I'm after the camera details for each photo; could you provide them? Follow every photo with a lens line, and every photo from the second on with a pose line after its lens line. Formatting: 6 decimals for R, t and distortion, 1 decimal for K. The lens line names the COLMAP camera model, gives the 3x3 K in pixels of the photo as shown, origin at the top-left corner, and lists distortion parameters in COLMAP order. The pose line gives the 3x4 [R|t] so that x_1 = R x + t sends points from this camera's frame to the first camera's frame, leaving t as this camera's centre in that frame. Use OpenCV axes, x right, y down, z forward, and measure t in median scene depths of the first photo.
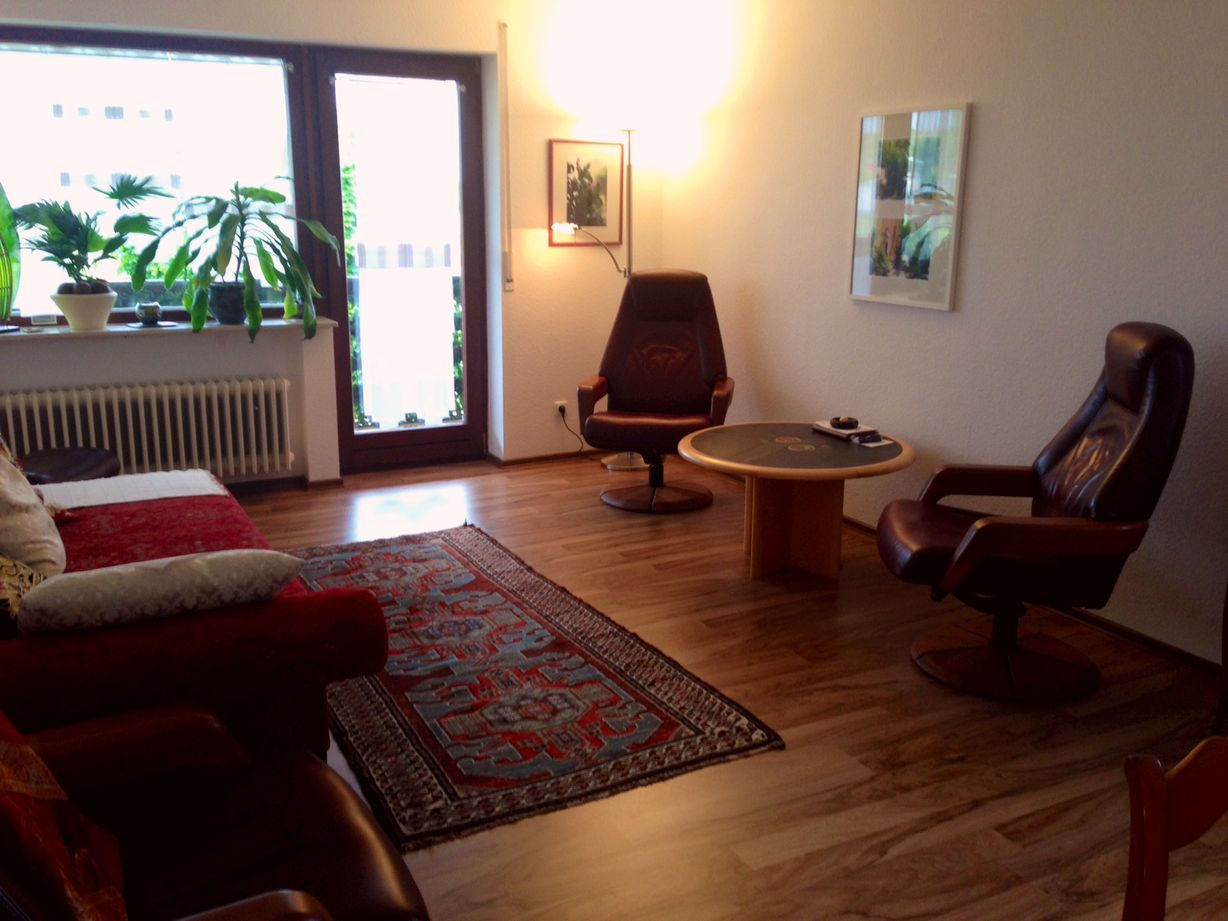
lens RADIAL K [[1105.1, 0, 614.0], [0, 1105.1, 460.5], [0, 0, 1]] dist [0.171614, -0.279397]
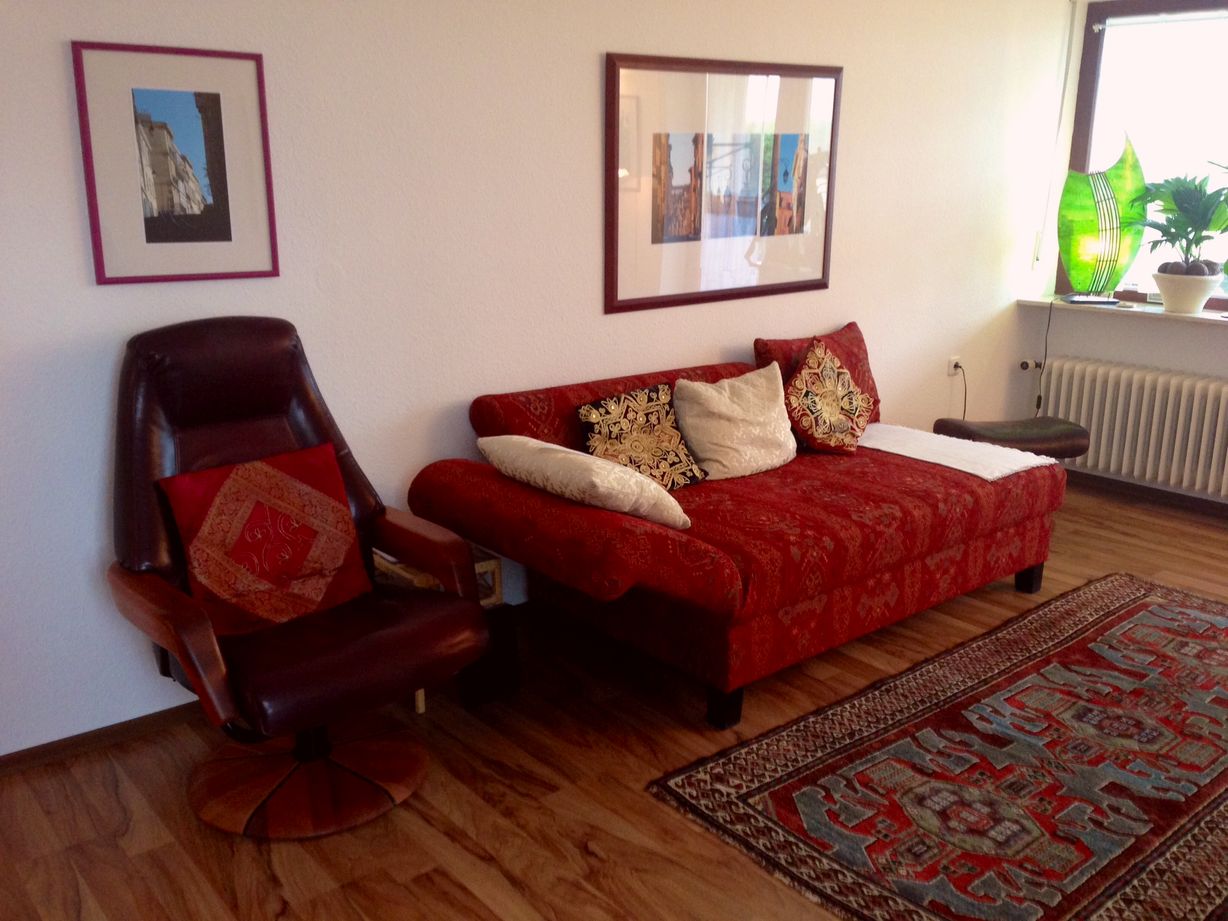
lens RADIAL K [[1105.1, 0, 614.0], [0, 1105.1, 460.5], [0, 0, 1]] dist [0.171614, -0.279397]
pose [[0.202435, 0.242750, -0.948732, 0.549423], [-0.234084, 0.952701, 0.193818, -0.105889], [0.950907, 0.182847, 0.249684, 0.501559]]
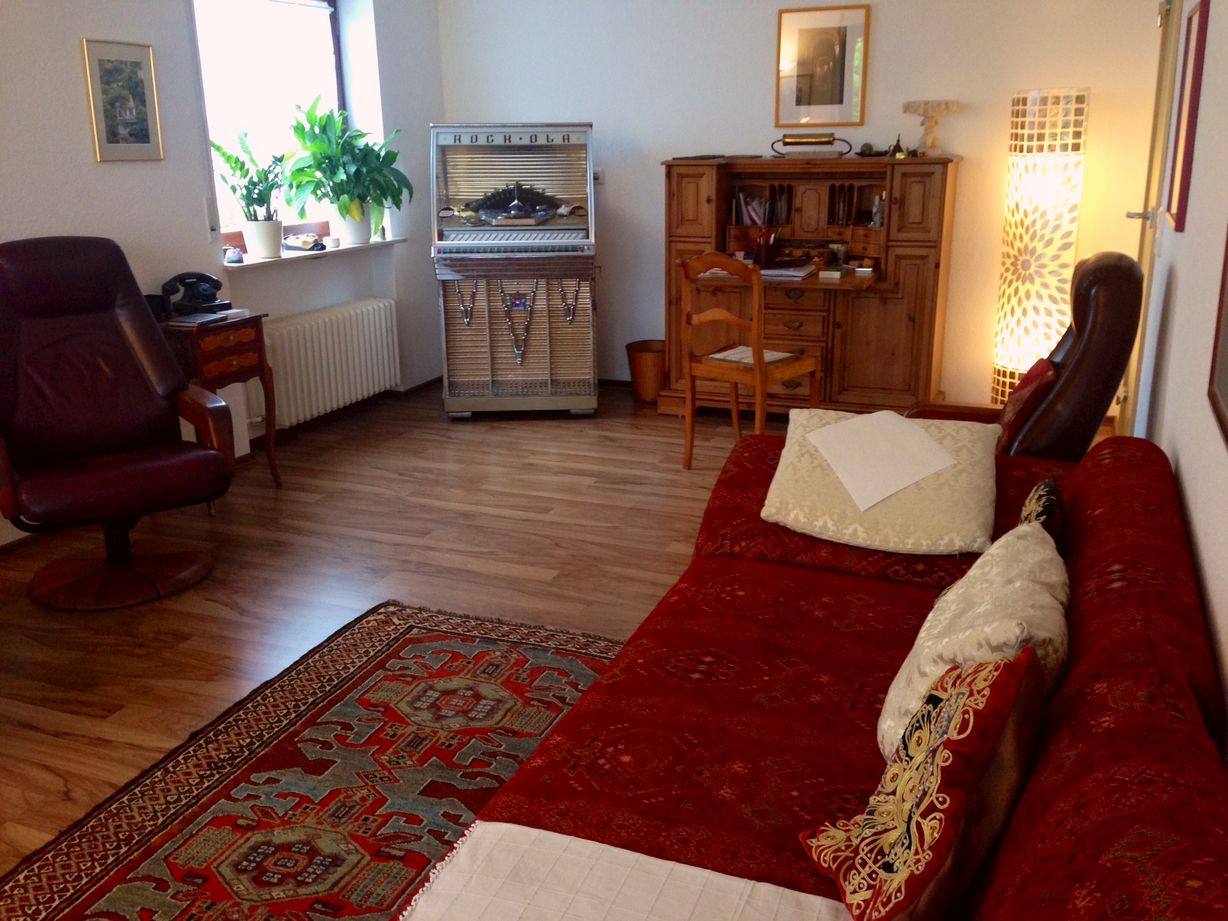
lens RADIAL K [[1105.1, 0, 614.0], [0, 1105.1, 460.5], [0, 0, 1]] dist [0.171614, -0.279397]
pose [[-0.647237, -0.218285, 0.730367, -0.733983], [0.184169, 0.884962, 0.427696, -0.295026], [-0.739707, 0.411331, -0.532579, 1.256147]]
